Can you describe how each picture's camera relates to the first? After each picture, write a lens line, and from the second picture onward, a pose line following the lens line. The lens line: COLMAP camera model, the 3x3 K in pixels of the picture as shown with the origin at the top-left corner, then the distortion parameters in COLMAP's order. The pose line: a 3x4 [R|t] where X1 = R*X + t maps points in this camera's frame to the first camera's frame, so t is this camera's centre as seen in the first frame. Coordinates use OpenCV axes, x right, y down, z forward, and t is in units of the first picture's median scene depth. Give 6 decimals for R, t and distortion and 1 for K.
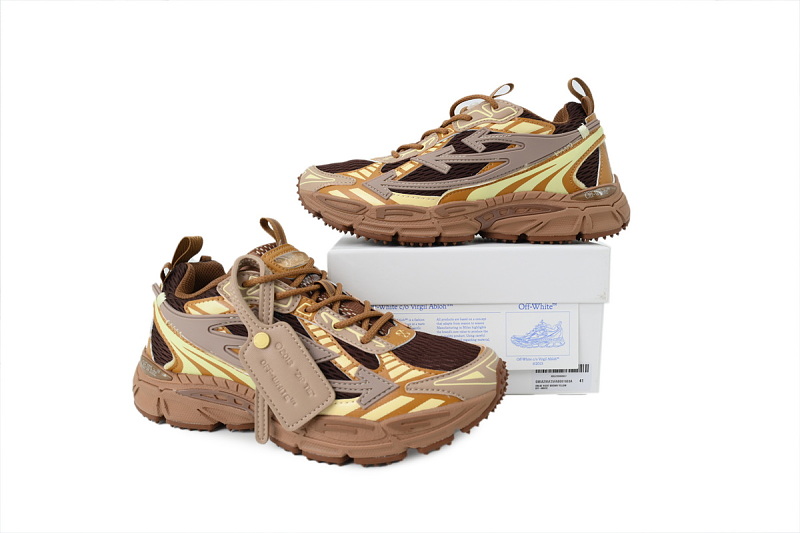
lens RADIAL K [[543.3, 0, 400.0], [0, 543.3, 266.5], [0, 0, 1]] dist [0.001838, 0.000361]
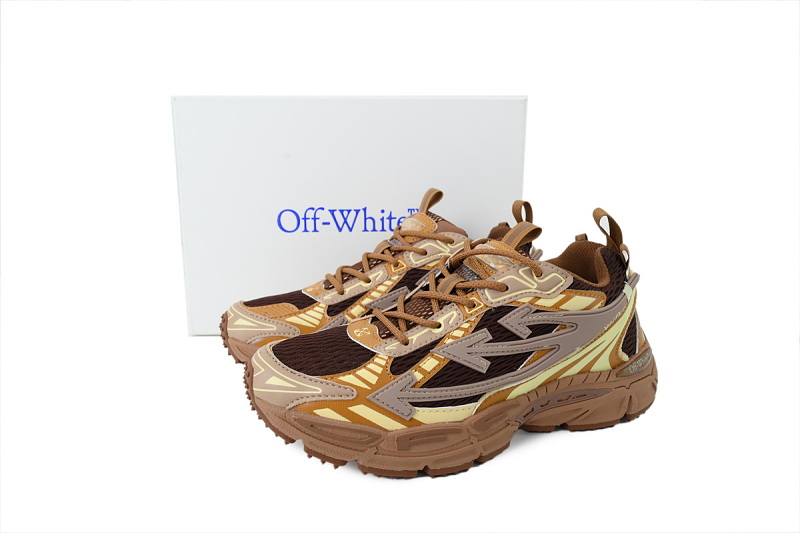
lens RADIAL K [[543.3, 0, 400.0], [0, 543.3, 266.5], [0, 0, 1]] dist [0.001838, 0.000361]
pose [[0.927146, -0.082963, 0.365400, -0.269918], [0.039314, 0.991336, 0.125327, -0.402923], [-0.372632, -0.101831, 0.922375, 0.386506]]
